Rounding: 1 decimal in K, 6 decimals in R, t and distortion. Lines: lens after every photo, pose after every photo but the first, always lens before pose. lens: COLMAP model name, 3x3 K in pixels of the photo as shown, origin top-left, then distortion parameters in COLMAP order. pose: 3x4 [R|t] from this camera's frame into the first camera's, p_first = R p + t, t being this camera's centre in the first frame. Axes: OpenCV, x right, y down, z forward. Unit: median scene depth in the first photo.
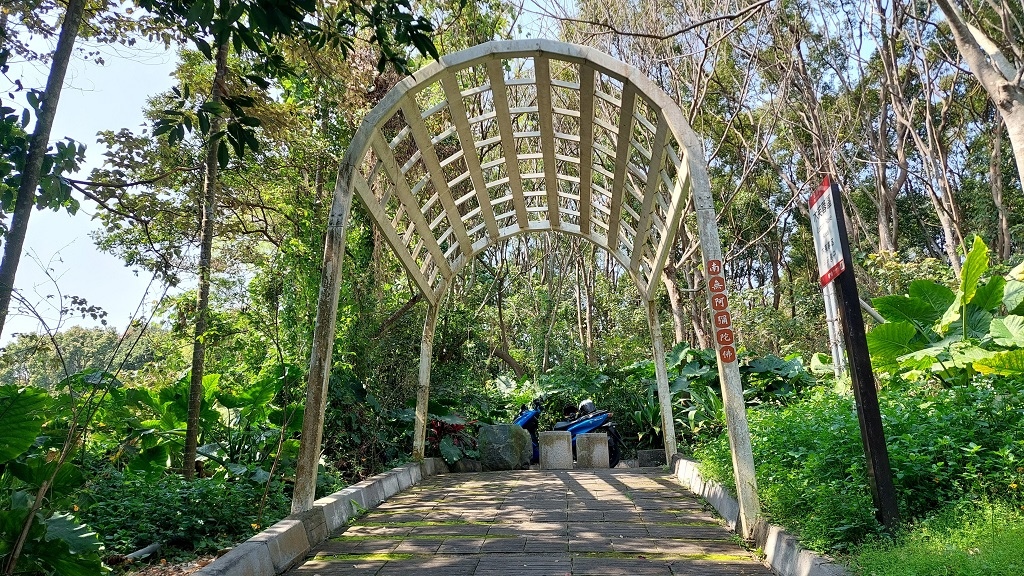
lens RADIAL K [[739.0, 0, 512.0], [0, 739.0, 288.0], [0, 0, 1]] dist [0.070480, -0.001121]
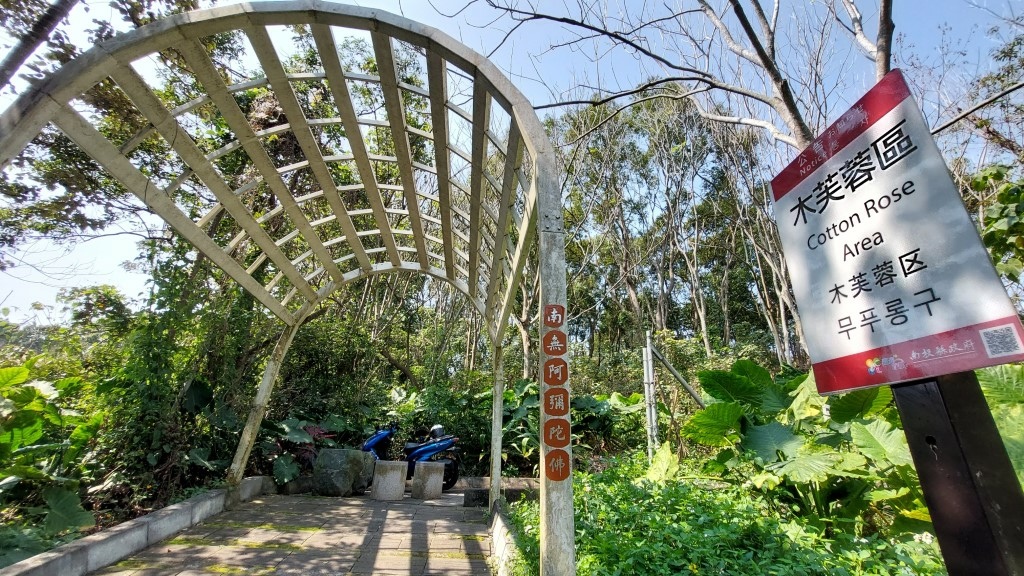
lens RADIAL K [[434.5, 0, 527.6], [0, 434.5, 281.5], [0, 0, 1]] dist [-0.025570, 0.000161]
pose [[0.972096, 0.148012, 0.181995, 0.092688], [-0.126777, 0.984238, -0.123298, -0.003949], [-0.197376, 0.096785, 0.975539, 0.332558]]
